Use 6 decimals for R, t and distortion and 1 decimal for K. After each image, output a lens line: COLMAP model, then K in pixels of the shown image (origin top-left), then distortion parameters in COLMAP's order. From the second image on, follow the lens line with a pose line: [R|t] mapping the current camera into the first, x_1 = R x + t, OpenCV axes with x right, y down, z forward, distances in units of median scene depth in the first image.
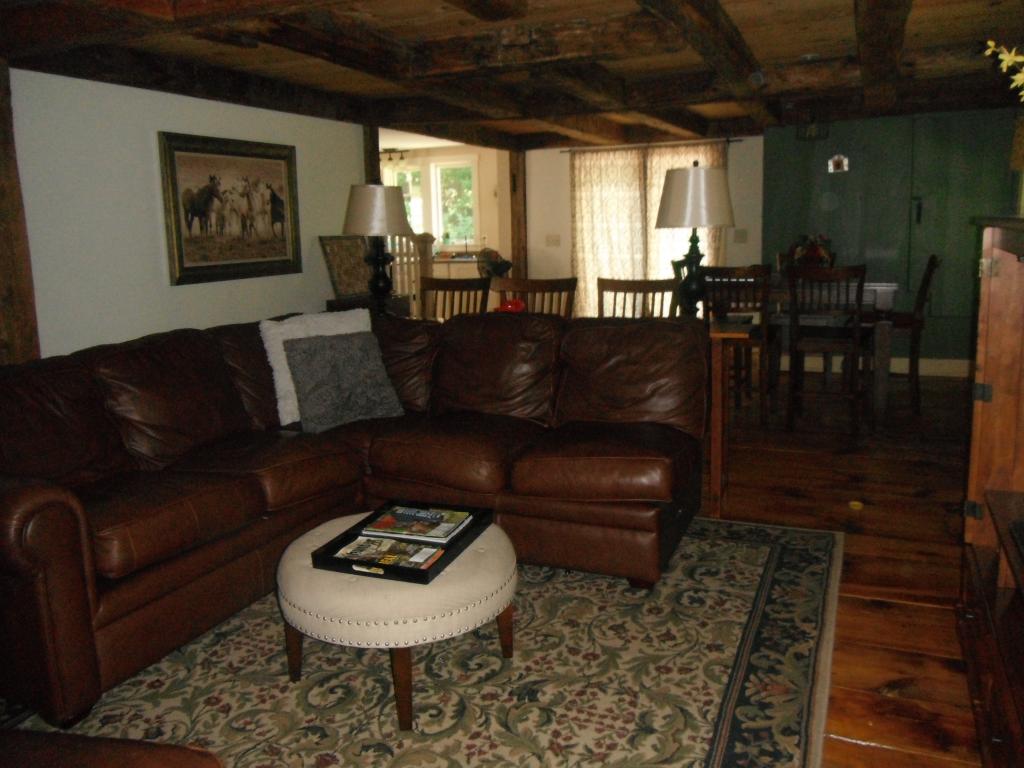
lens RADIAL K [[807.5, 0, 513.2], [0, 807.5, 375.5], [0, 0, 1]] dist [-0.028398, -0.007082]
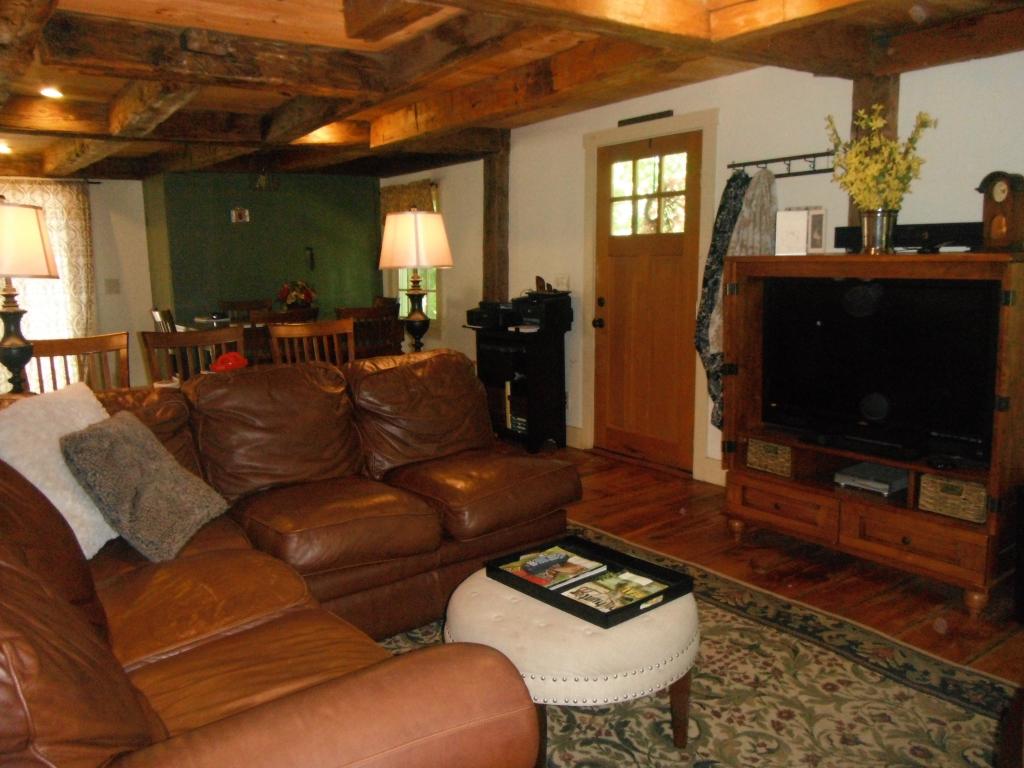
lens RADIAL K [[807.5, 0, 513.2], [0, 807.5, 375.5], [0, 0, 1]] dist [-0.028398, -0.007082]
pose [[0.496354, -0.105797, 0.861649, -0.970097], [0.165101, 0.985935, 0.025950, -0.074320], [-0.852276, 0.129379, 0.506840, 0.556305]]
